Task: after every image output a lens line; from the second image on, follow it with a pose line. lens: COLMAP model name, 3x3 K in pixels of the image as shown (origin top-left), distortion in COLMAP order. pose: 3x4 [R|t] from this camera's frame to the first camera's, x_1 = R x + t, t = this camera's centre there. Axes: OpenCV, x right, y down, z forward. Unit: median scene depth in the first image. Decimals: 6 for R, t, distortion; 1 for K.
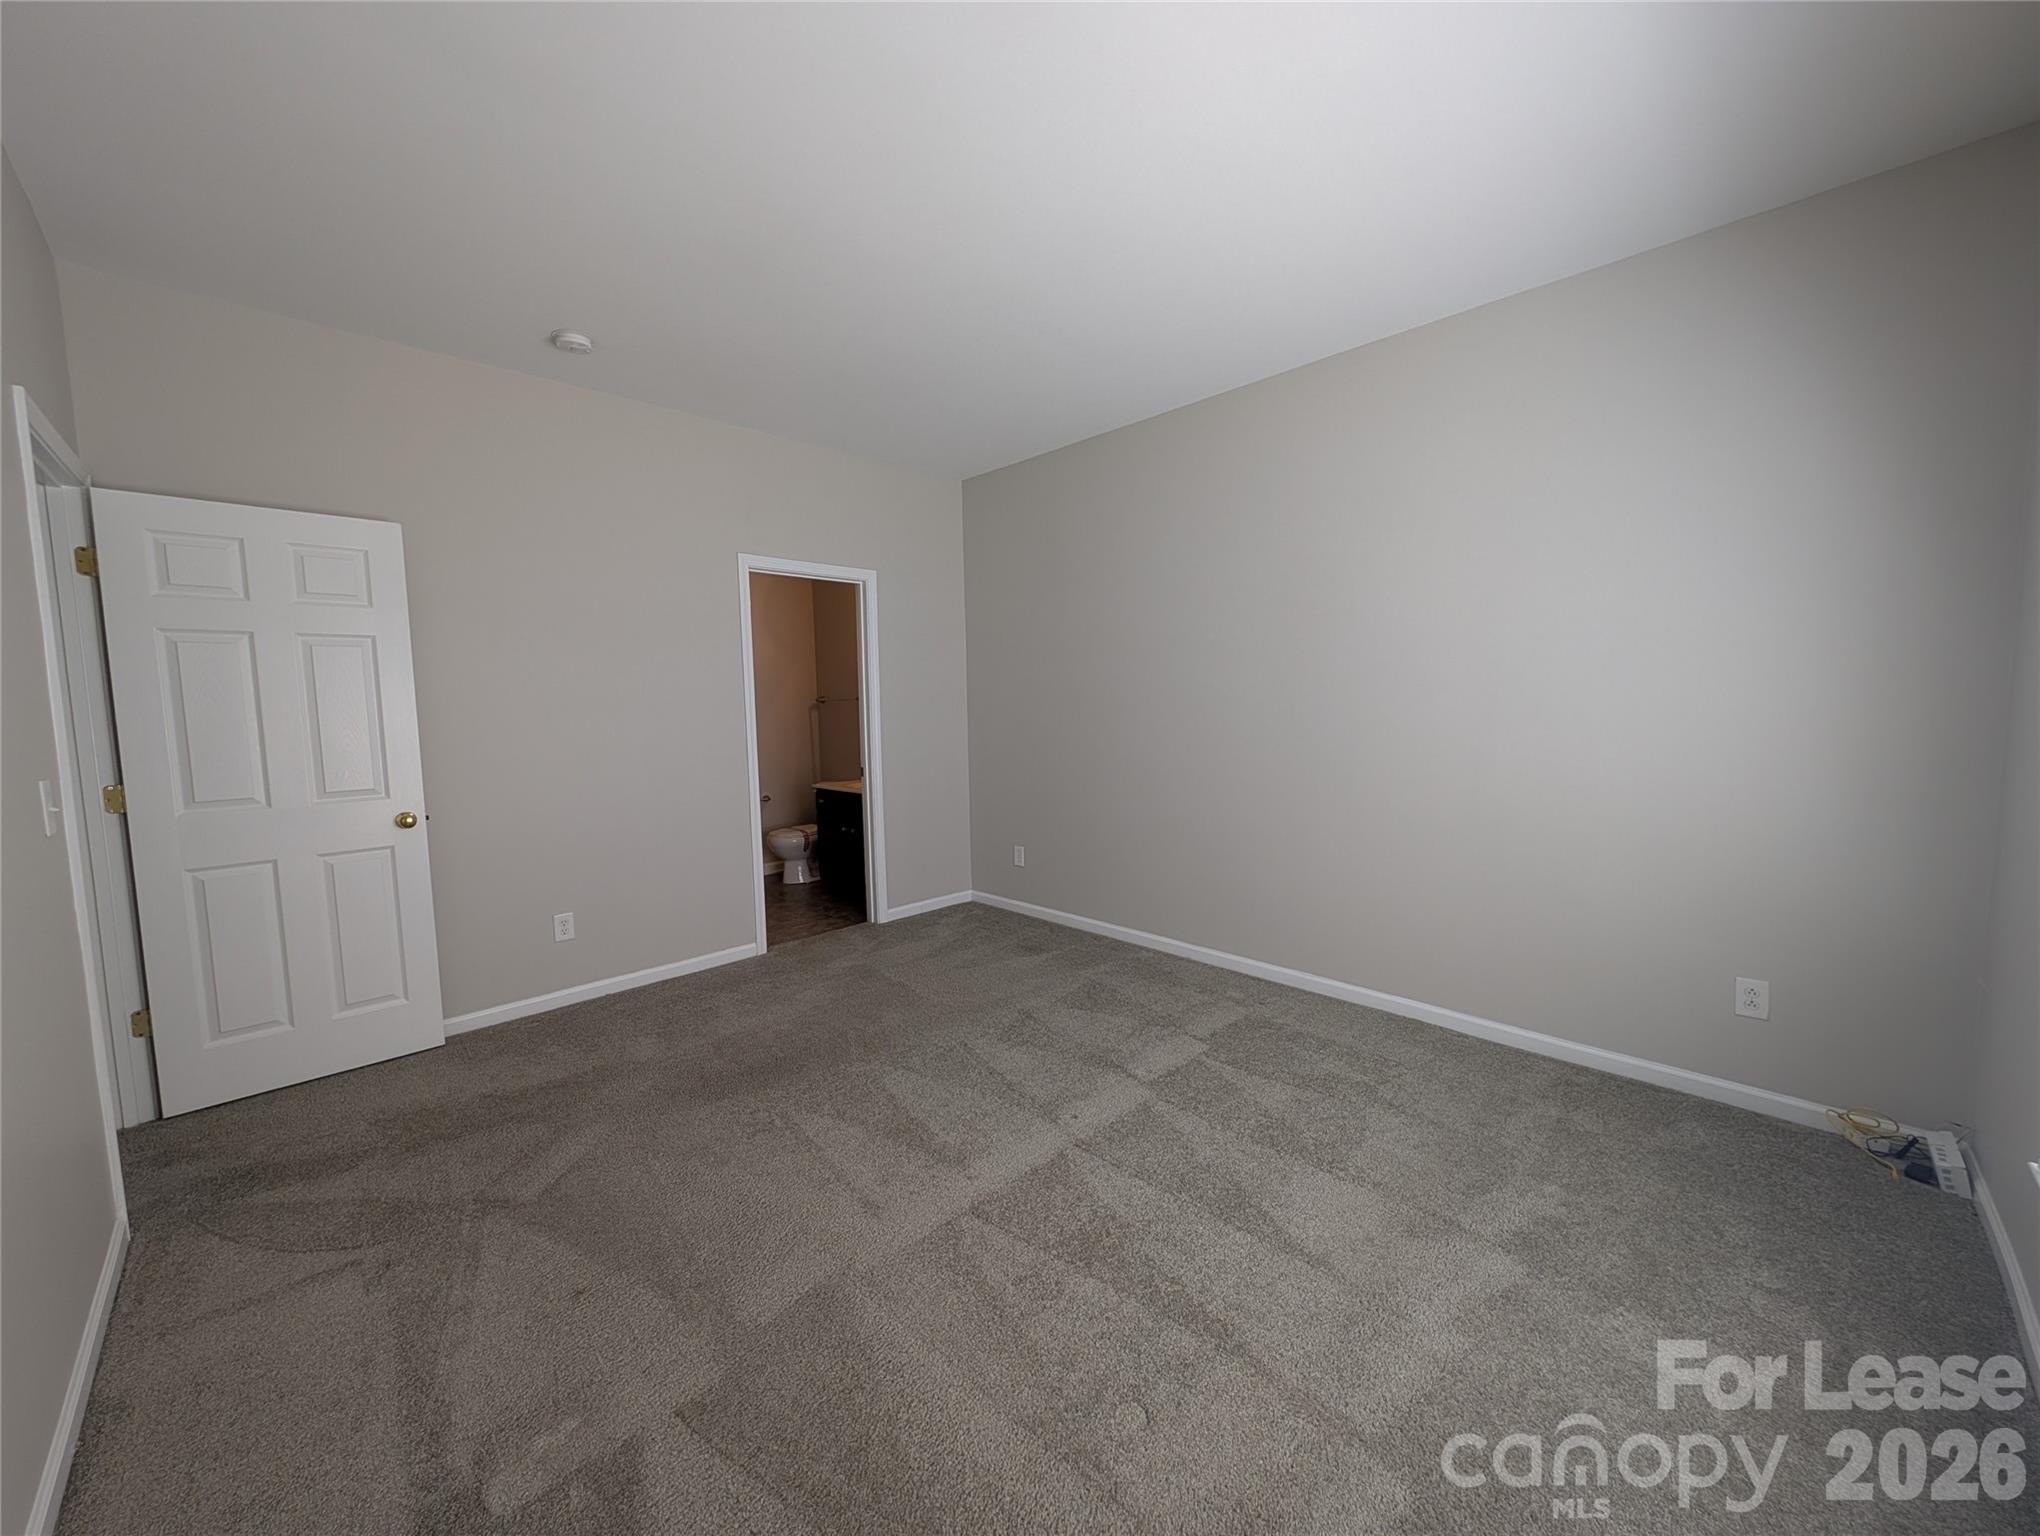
lens RADIAL K [[763.7, 0, 1018.9], [0, 763.7, 762.9], [0, 0, 1]] dist [-0.000470, -0.001320]
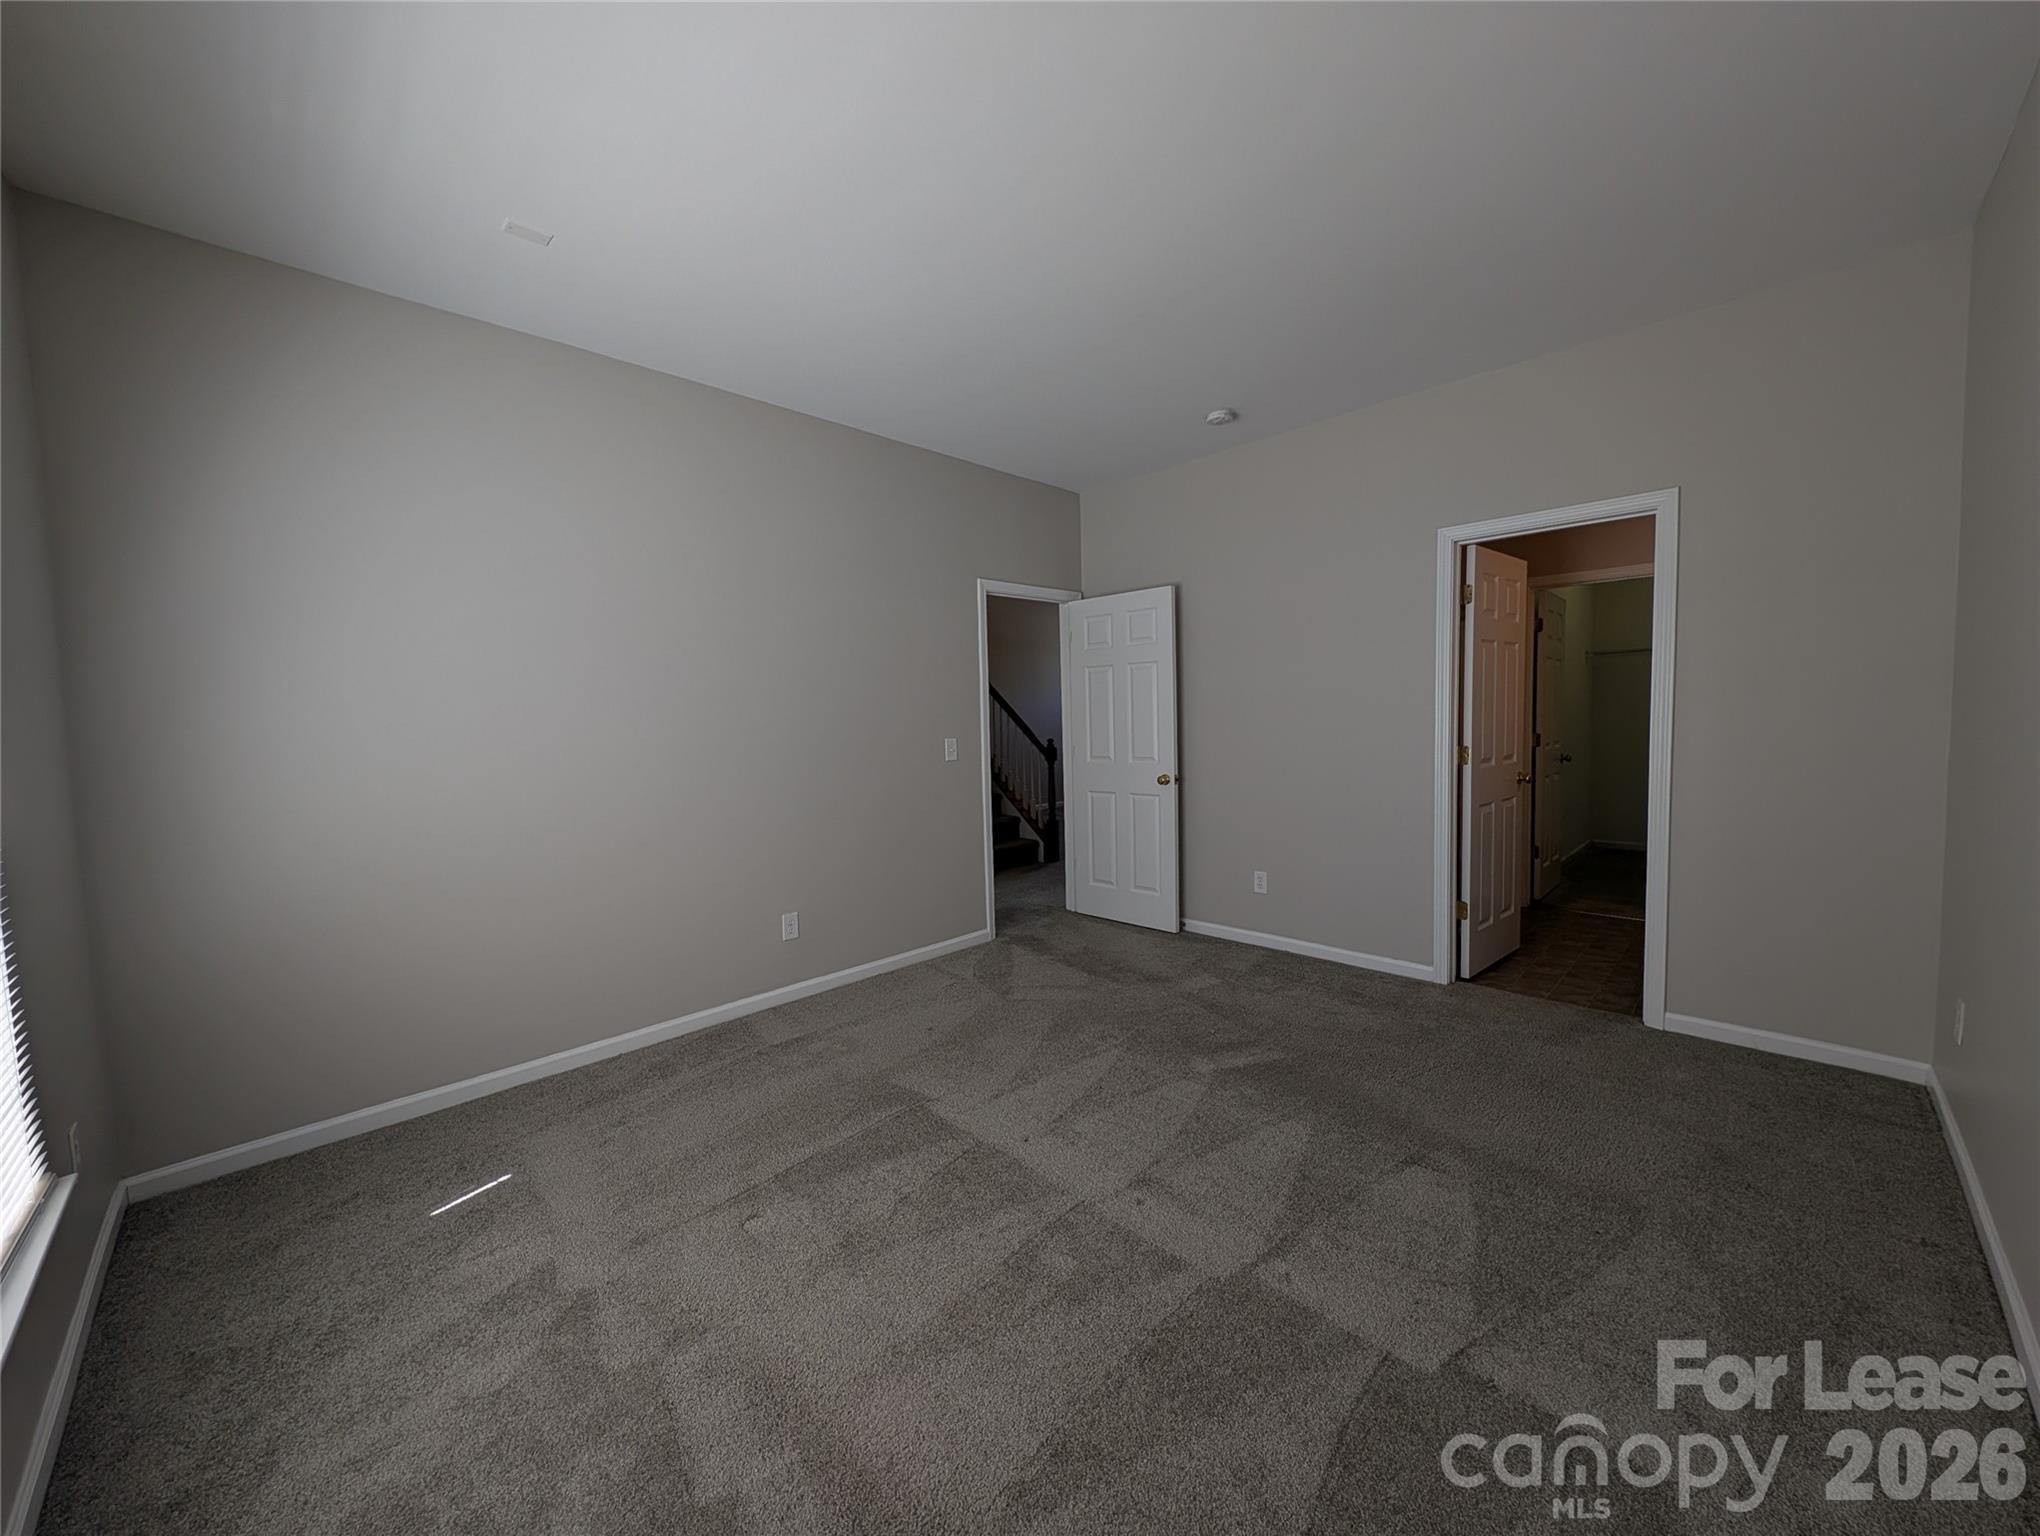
lens RADIAL K [[763.7, 0, 1031.5], [0, 763.7, 776.4], [0, 0, 1]] dist [-0.000470, -0.001320]
pose [[0.010383, 0.095431, -0.995382, 0.702979], [-0.055702, 0.993945, 0.094712, -0.059720], [0.998393, 0.054462, 0.015636, 0.688470]]
